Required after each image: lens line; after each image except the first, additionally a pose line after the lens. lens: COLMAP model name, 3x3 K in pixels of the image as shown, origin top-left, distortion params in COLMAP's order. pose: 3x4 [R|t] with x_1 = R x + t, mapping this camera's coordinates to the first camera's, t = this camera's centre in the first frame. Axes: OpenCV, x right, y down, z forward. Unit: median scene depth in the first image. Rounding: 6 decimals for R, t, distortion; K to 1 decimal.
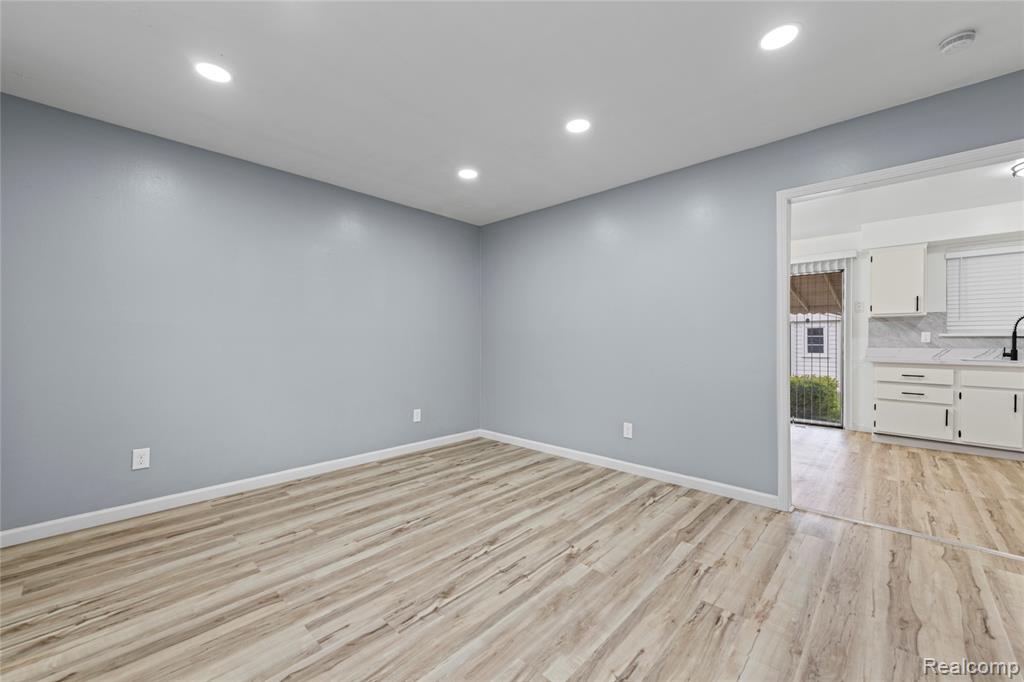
lens RADIAL K [[409.9, 0, 513.0], [0, 409.9, 342.3], [0, 0, 1]] dist [0.011855, 0.000636]
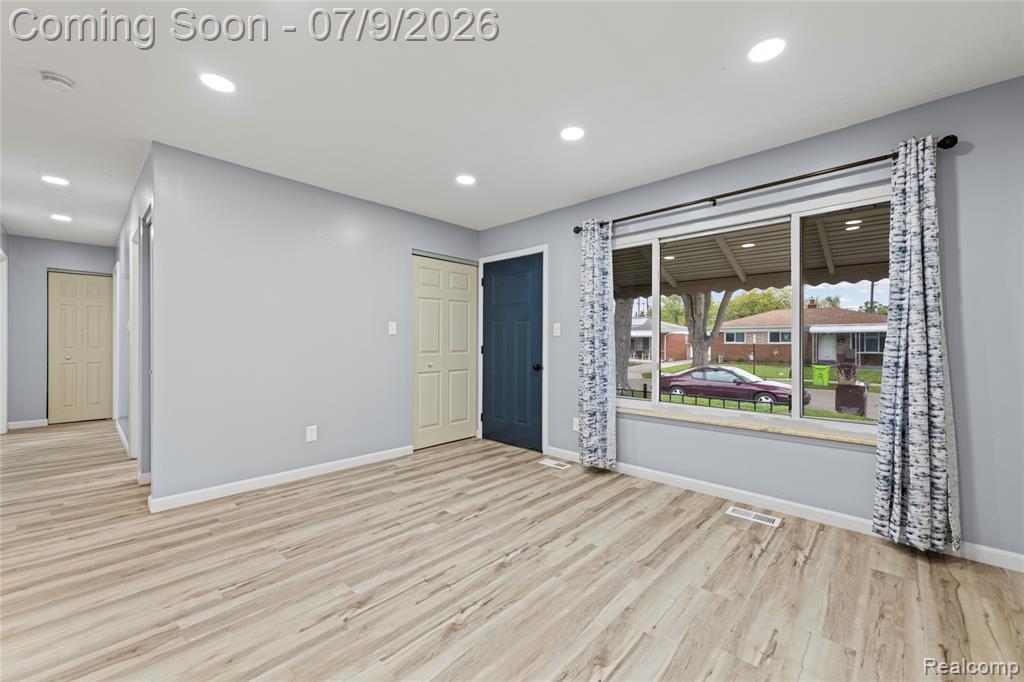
lens RADIAL K [[409.9, 0, 511.7], [0, 409.9, 340.0], [0, 0, 1]] dist [0.011855, 0.000636]
pose [[-0.999971, -0.003922, 0.006545, -0.185884], [-0.003927, 0.999992, -0.000779, -0.014279], [-0.006542, -0.000805, -0.999978, 2.039273]]
